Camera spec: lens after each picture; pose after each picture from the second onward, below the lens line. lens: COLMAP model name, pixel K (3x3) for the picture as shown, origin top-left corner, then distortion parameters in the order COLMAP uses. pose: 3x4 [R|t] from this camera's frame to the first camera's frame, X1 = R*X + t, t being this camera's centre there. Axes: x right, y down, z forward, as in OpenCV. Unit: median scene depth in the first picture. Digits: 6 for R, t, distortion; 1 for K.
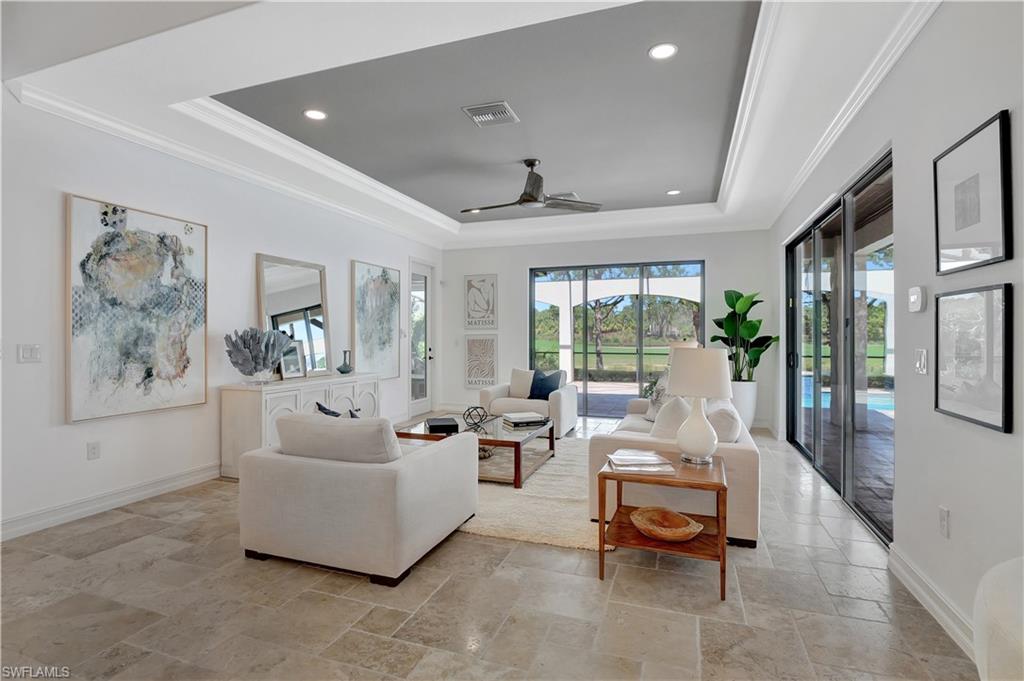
lens RADIAL K [[493.0, 0, 509.5], [0, 493.0, 331.3], [0, 0, 1]] dist [-0.015660, -0.000898]
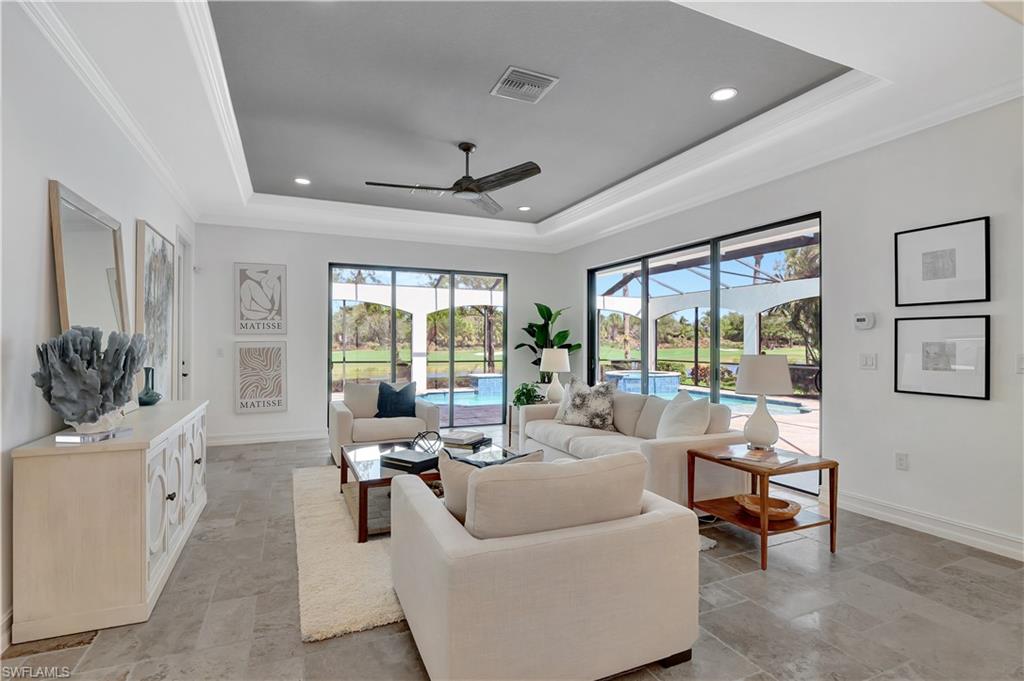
lens RADIAL K [[485.8, 0, 499.0], [0, 485.8, 339.5], [0, 0, 1]] dist [-0.001153, -0.000508]
pose [[0.729715, 0.006844, 0.683717, -0.396506], [-0.008155, 0.999966, -0.001306, 0.001972], [-0.683703, -0.004623, 0.729746, 0.251392]]
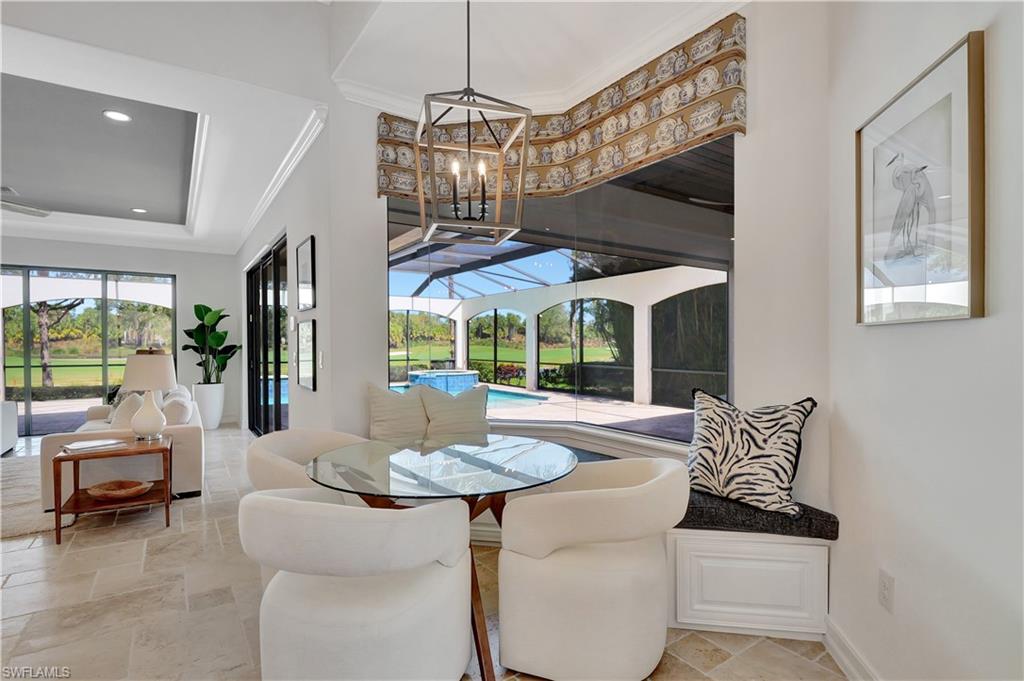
lens RADIAL K [[489.9, 0, 505.5], [0, 489.9, 350.7], [0, 0, 1]] dist [-0.017527, -0.000554]
pose [[0.587372, -0.014134, 0.809194, -0.049264], [-0.003792, 0.999788, 0.020216, -0.002633], [-0.809308, -0.014943, 0.587194, -0.242252]]
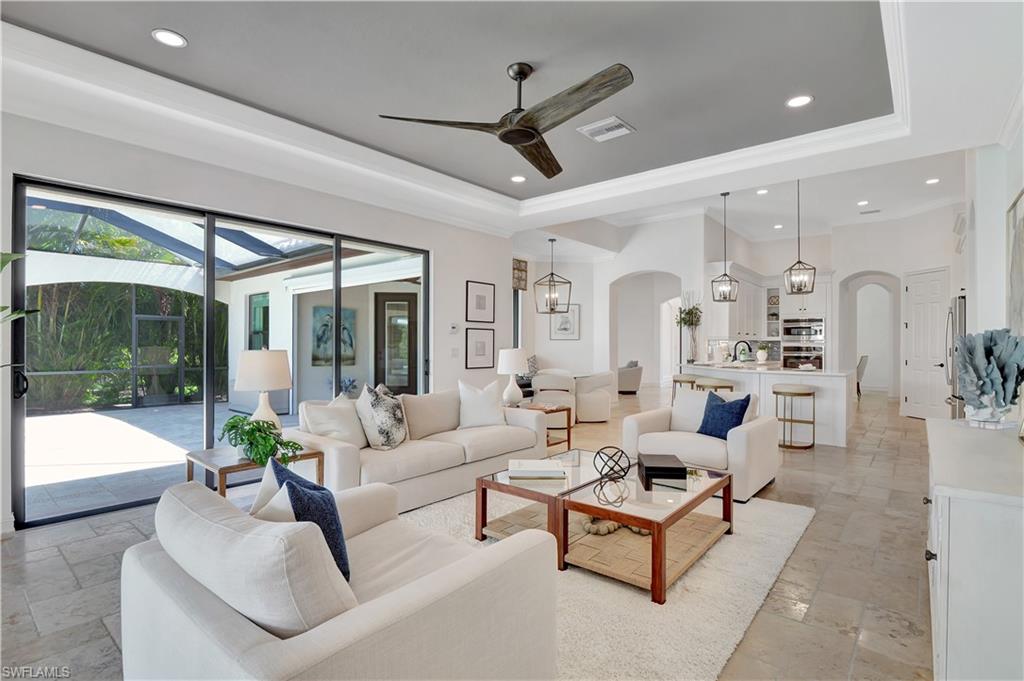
lens RADIAL K [[483.5, 0, 526.7], [0, 483.5, 344.2], [0, 0, 1]] dist [-0.001870, -0.000422]
pose [[-0.943570, -0.001991, 0.331167, -0.134778], [-0.003302, 0.999989, -0.003398, 0.010015], [-0.331157, -0.004300, -0.943566, 1.233173]]
